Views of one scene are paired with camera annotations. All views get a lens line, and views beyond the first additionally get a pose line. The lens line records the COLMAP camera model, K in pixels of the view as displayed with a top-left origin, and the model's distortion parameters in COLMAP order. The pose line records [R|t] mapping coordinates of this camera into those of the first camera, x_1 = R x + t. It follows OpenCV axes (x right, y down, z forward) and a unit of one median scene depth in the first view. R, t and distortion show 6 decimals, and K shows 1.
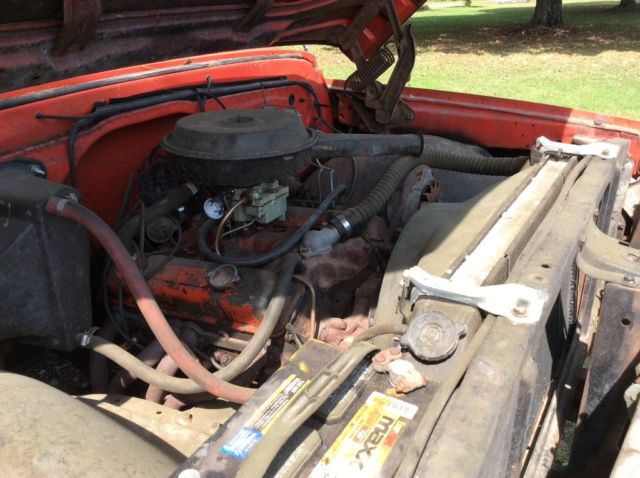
lens RADIAL K [[590.7, 0, 320.0], [0, 590.7, 239.0], [0, 0, 1]] dist [0.070389, -0.169505]
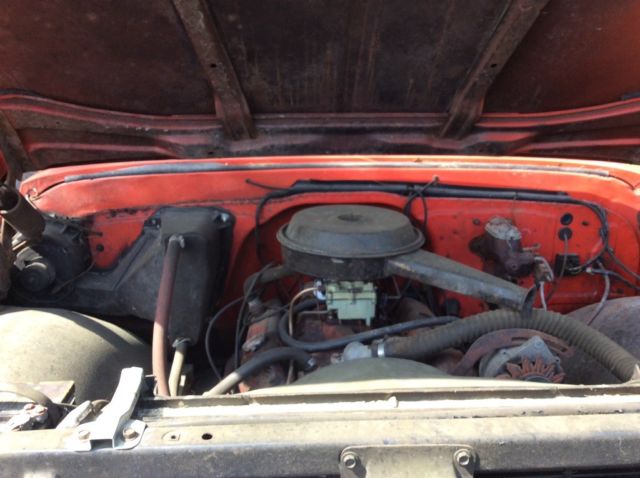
lens RADIAL K [[590.7, 0, 320.0], [0, 590.7, 239.0], [0, 0, 1]] dist [0.070389, -0.169505]
pose [[0.545485, 0.251466, -0.799507, 0.635446], [-0.343801, 0.937112, 0.060179, -0.194036], [0.764361, 0.242044, 0.597634, 0.311754]]
